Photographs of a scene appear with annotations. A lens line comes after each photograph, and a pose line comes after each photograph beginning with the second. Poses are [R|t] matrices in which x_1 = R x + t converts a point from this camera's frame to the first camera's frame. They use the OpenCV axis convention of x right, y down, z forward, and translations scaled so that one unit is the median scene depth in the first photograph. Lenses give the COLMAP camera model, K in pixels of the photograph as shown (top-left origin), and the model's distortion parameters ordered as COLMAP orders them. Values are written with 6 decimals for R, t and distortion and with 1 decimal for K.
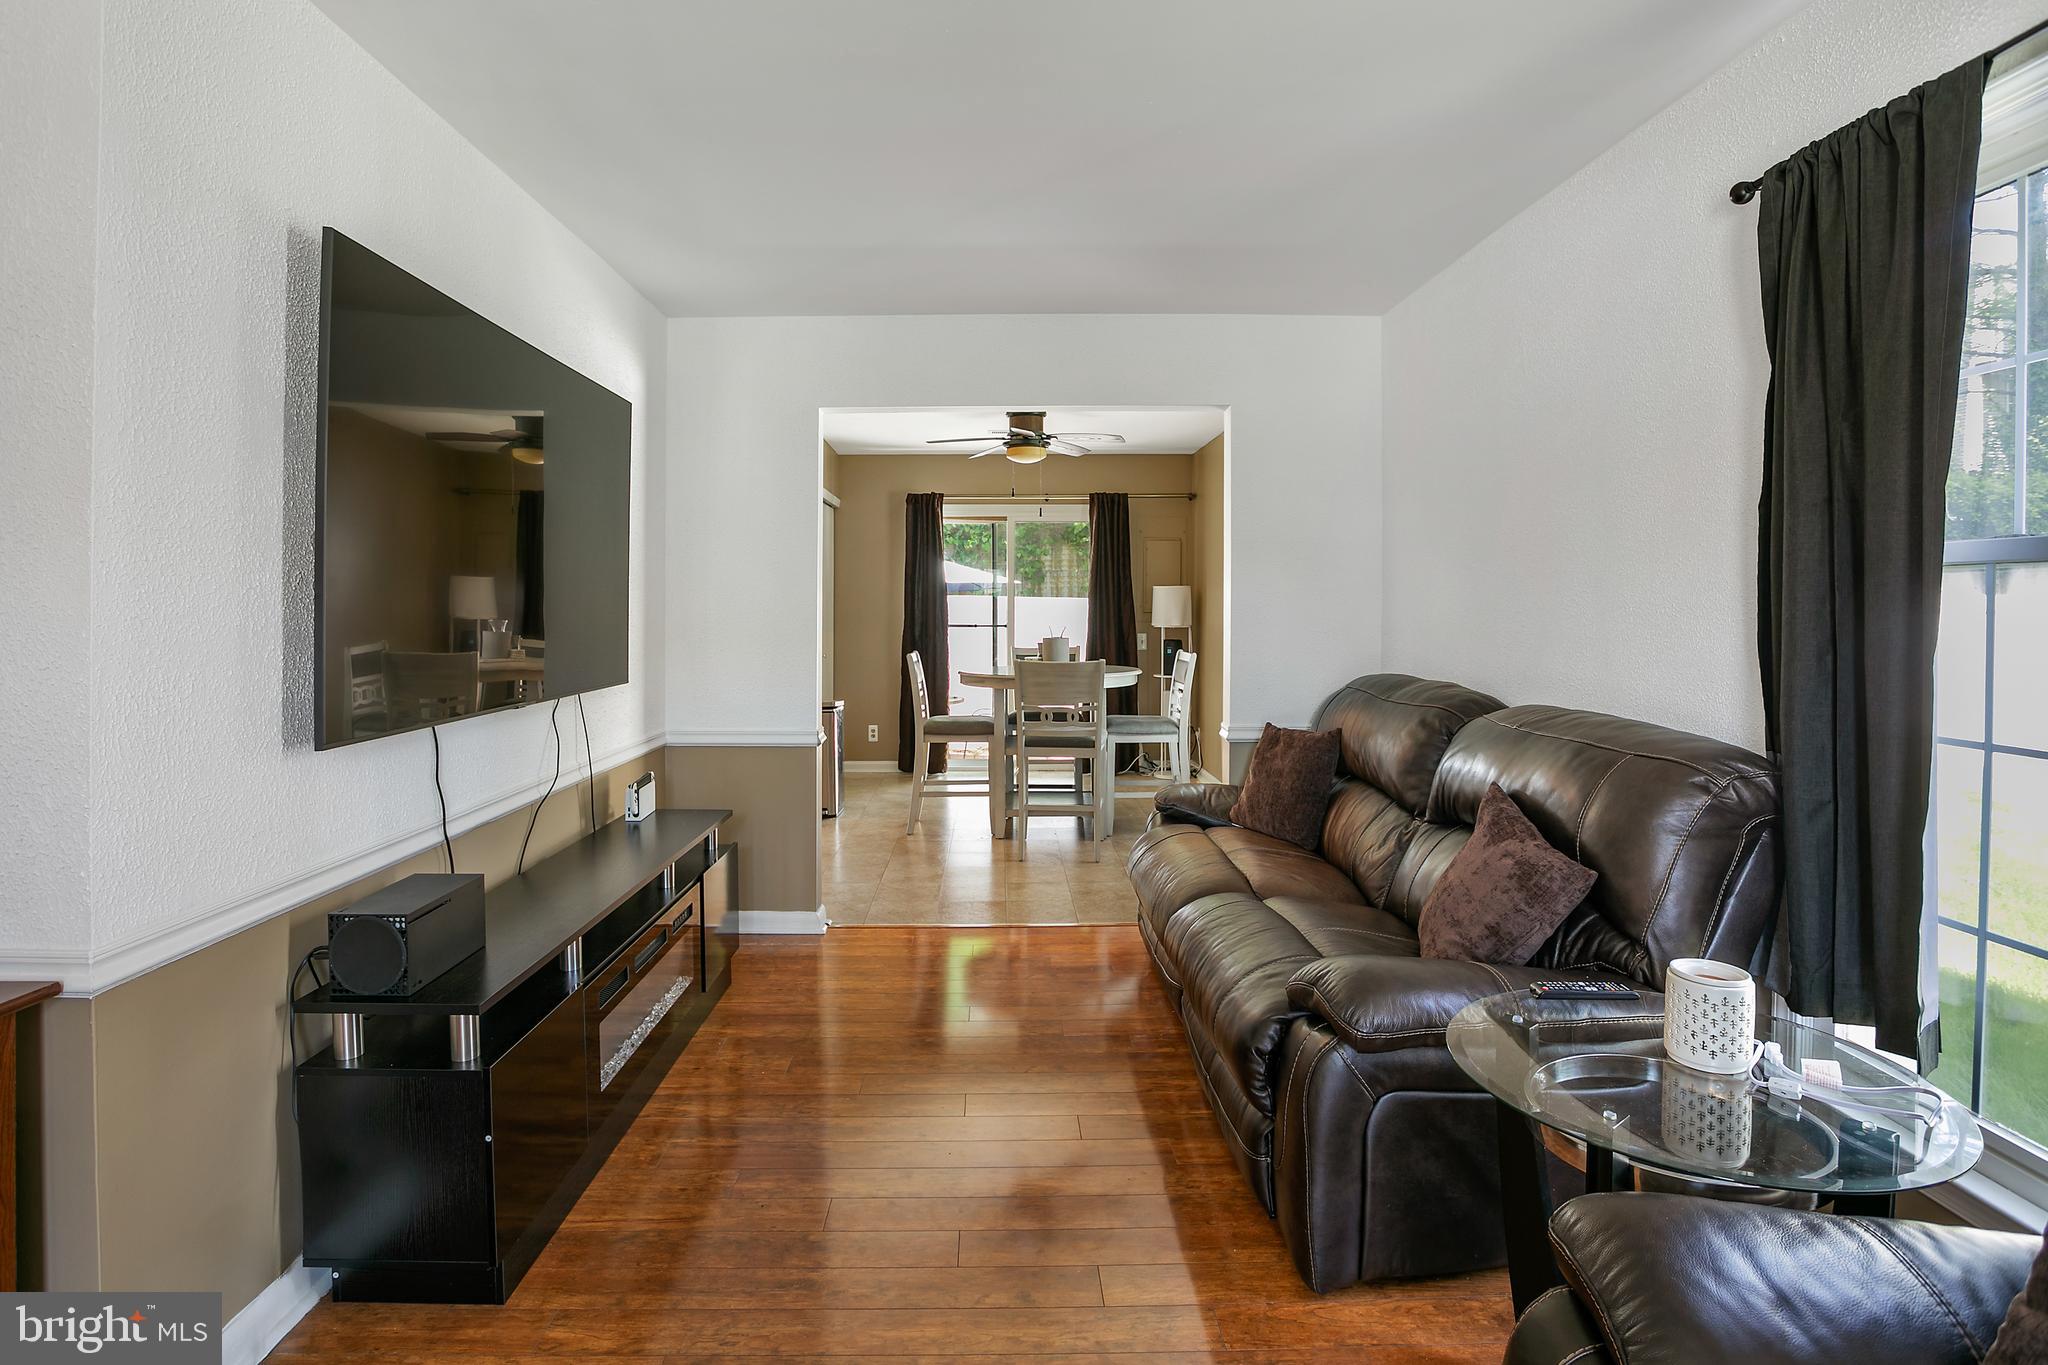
lens RADIAL K [[1029.2, 0, 1017.2], [0, 1029.2, 596.9], [0, 0, 1]] dist [-0.036569, 0.018923]
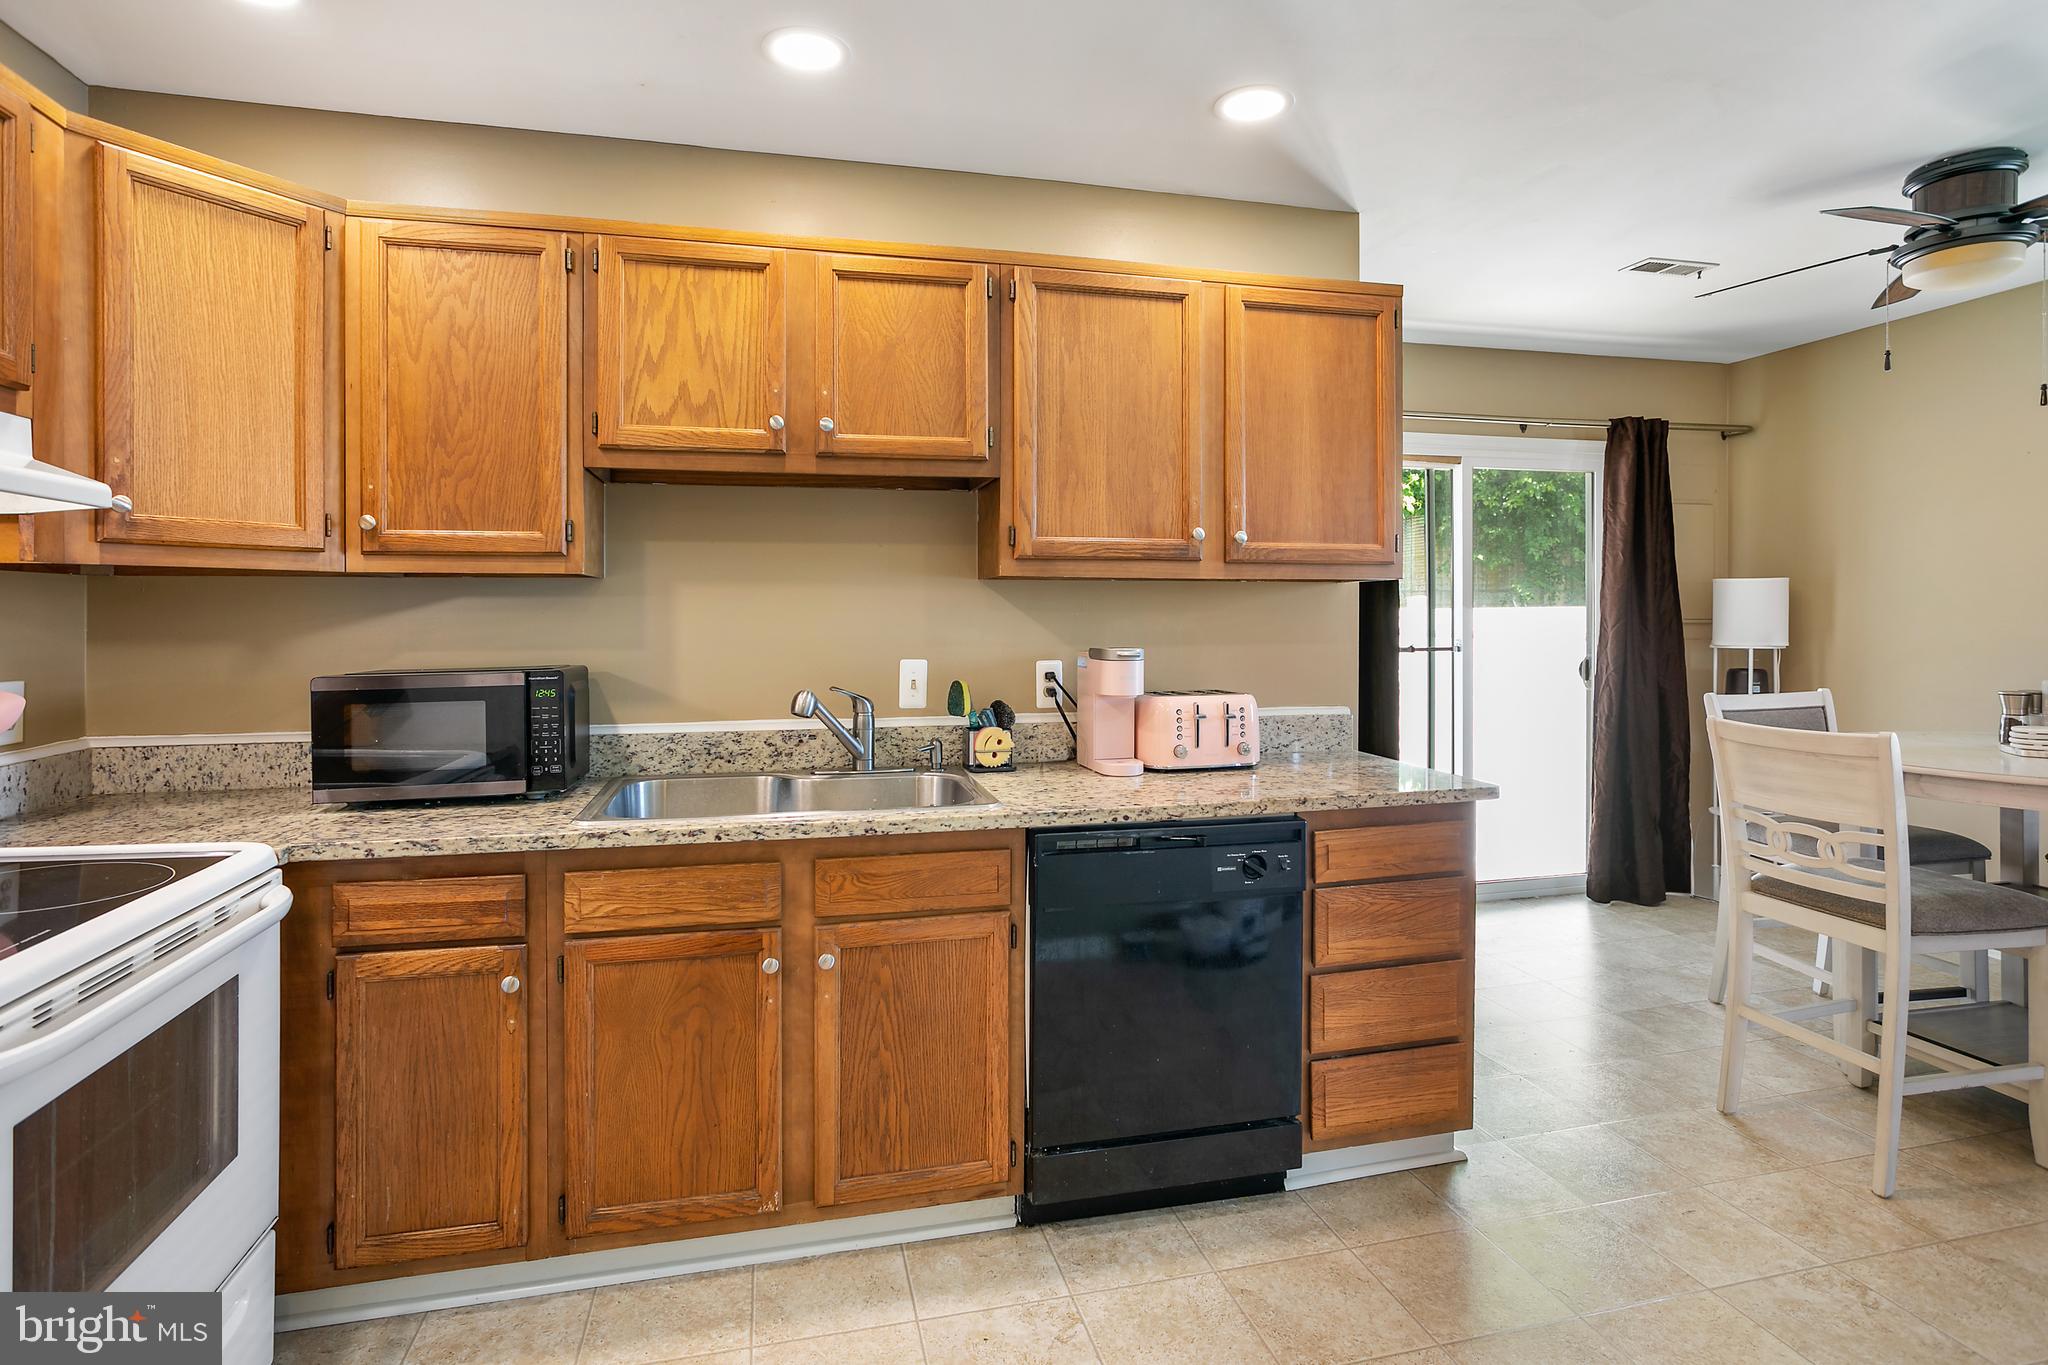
lens RADIAL K [[1033.2, 0, 1021.1], [0, 1033.2, 621.8], [0, 0, 1]] dist [-0.036092, 0.017589]
pose [[0.976461, -0.008031, 0.215545, -0.372766], [0.005314, 0.999899, 0.013183, 0.003479], [-0.215629, -0.011727, 0.976405, 0.515316]]
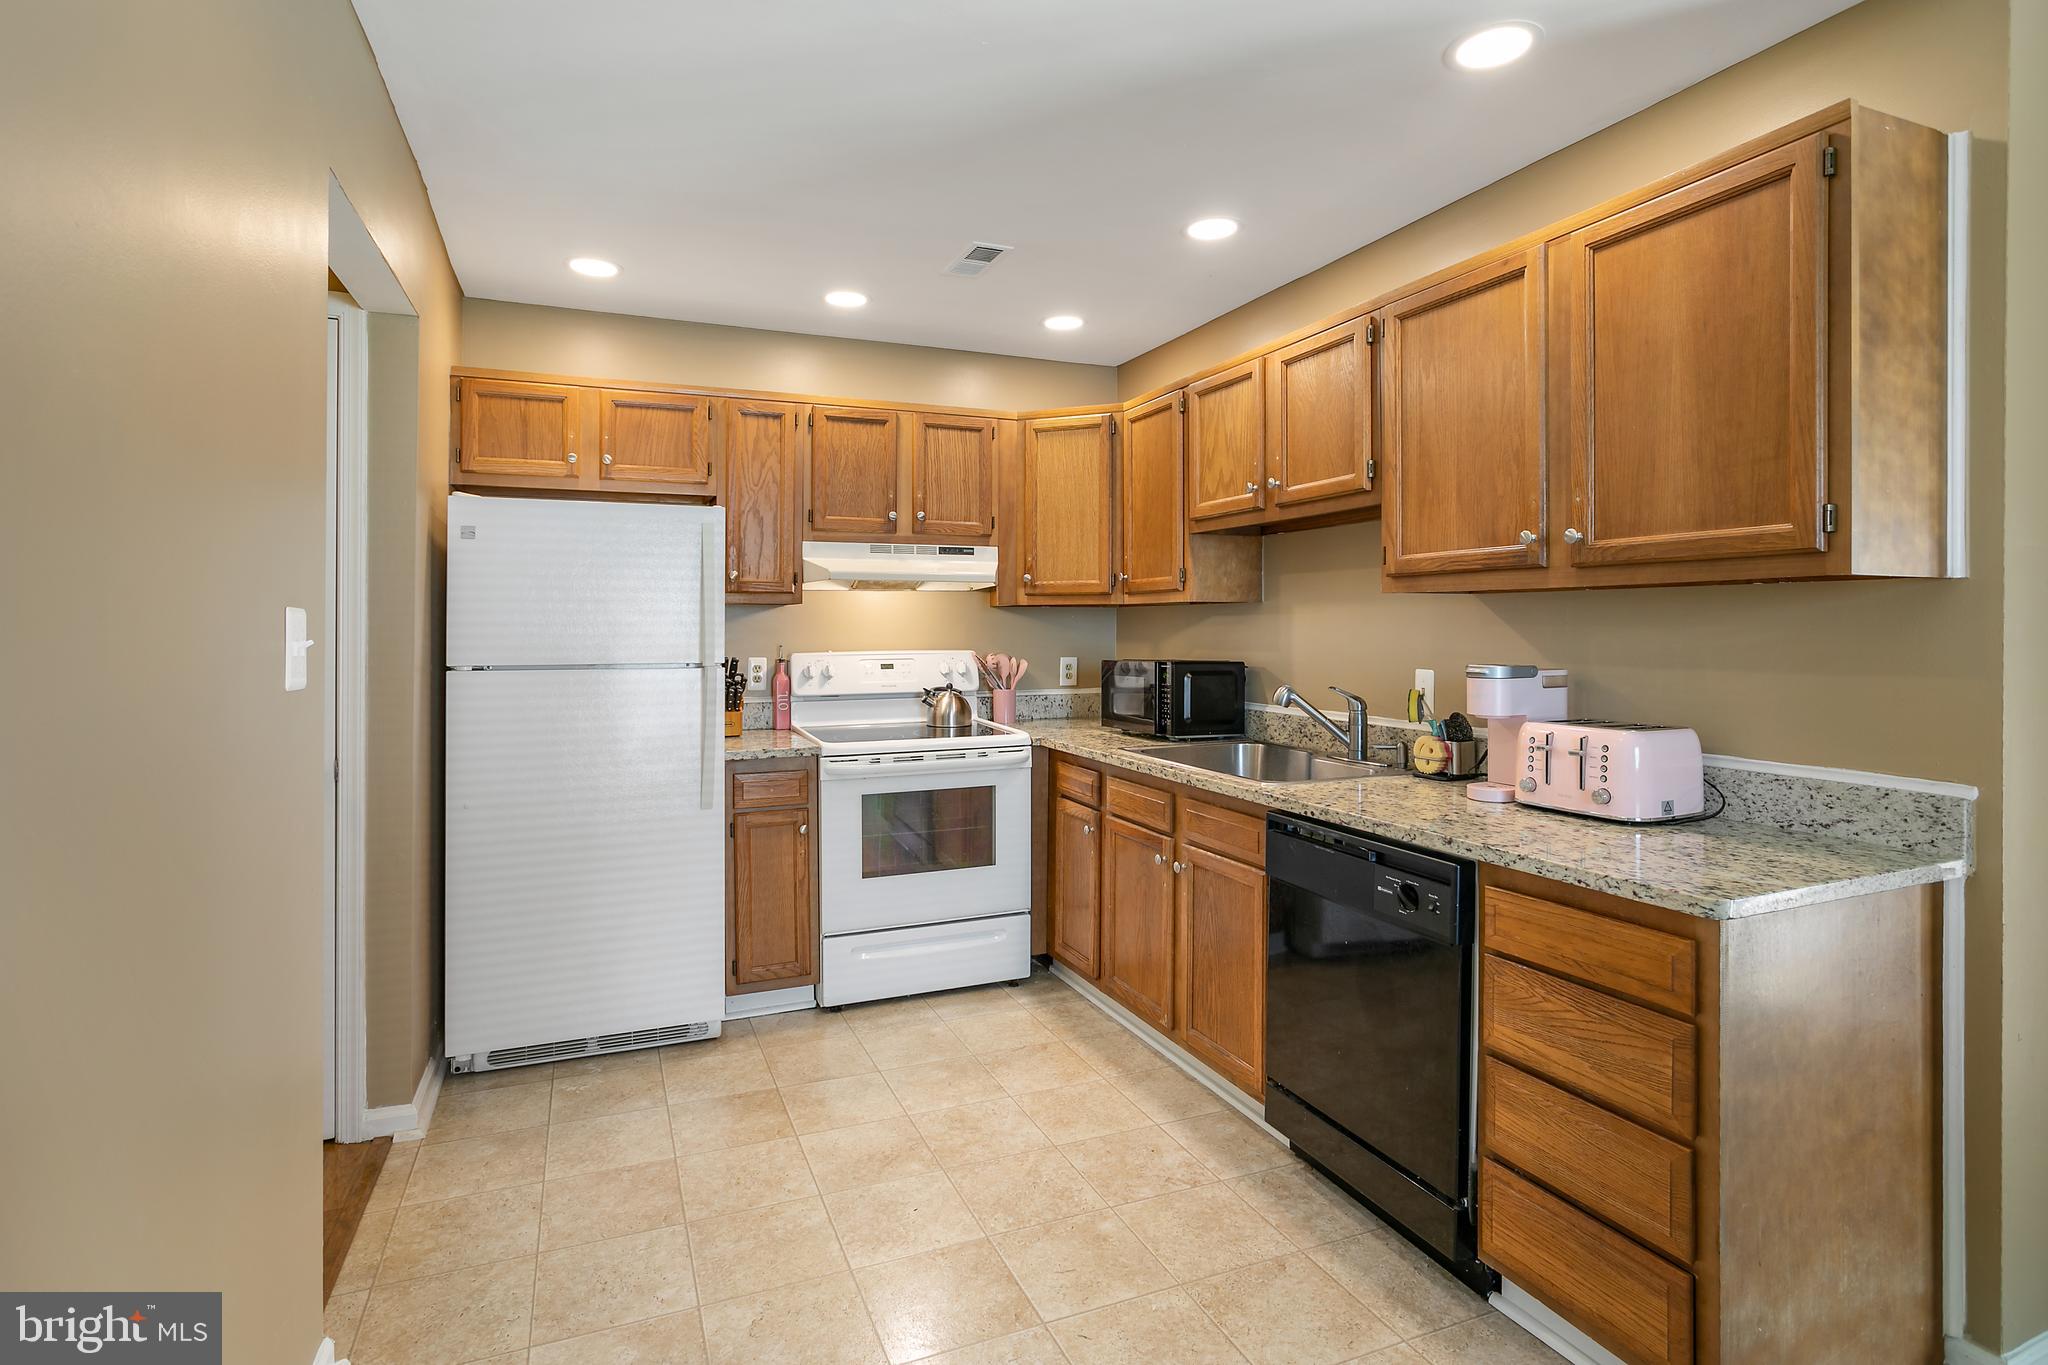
lens RADIAL K [[1030.8, 0, 1018.4], [0, 1030.8, 625.9], [0, 0, 1]] dist [-0.029202, 0.019550]
pose [[0.363428, -0.004936, -0.931609, -0.046998], [0.009115, 0.999957, -0.001742, 0.003937], [0.931578, -0.007858, 0.363458, 0.584770]]
